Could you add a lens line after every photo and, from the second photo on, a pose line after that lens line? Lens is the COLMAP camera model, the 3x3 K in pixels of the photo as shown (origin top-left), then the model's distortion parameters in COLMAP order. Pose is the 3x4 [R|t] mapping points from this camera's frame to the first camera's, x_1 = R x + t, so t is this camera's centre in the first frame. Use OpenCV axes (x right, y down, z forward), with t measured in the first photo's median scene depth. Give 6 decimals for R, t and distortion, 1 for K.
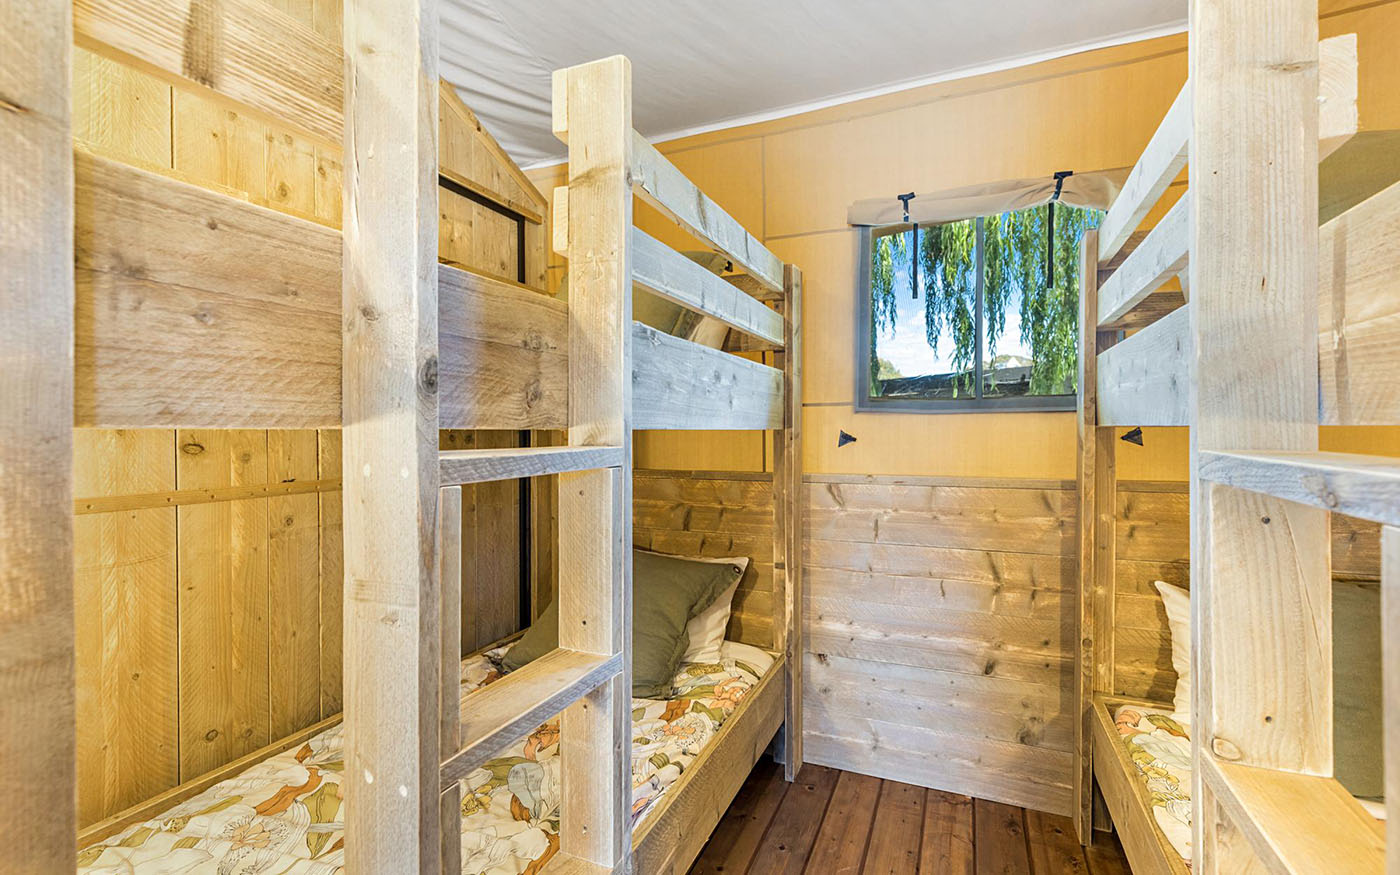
lens RADIAL K [[634.7, 0, 701.0], [0, 634.7, 439.6], [0, 0, 1]] dist [-0.009387, -0.002681]
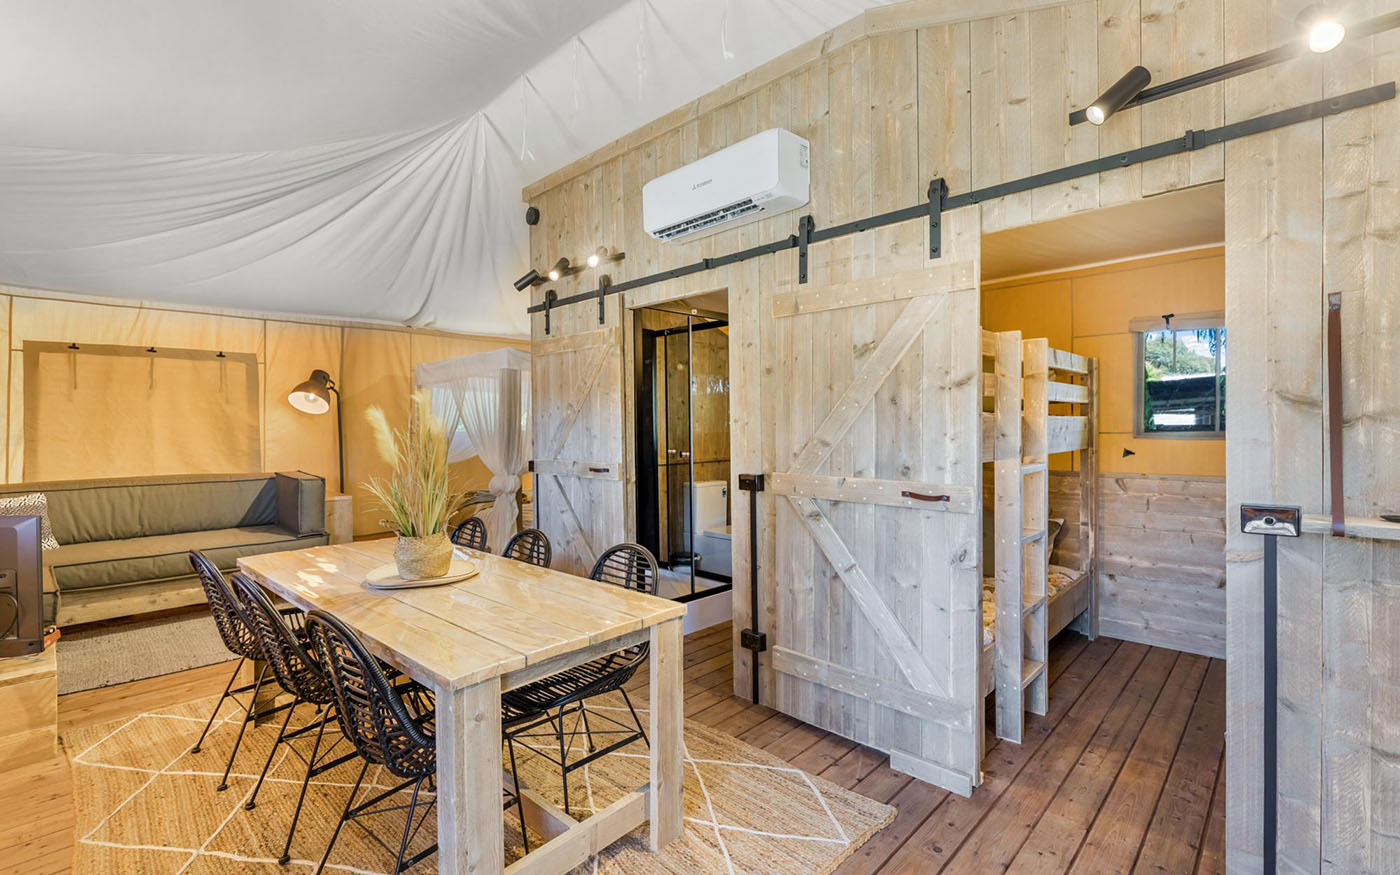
lens RADIAL K [[634.7, 0, 691.6], [0, 634.7, 440.6], [0, 0, 1]] dist [-0.009387, -0.002681]
pose [[0.924685, -0.000824, -0.380732, -0.227158], [0.003790, 0.999968, 0.007042, -0.053599], [0.380714, -0.007954, 0.924659, -1.096783]]
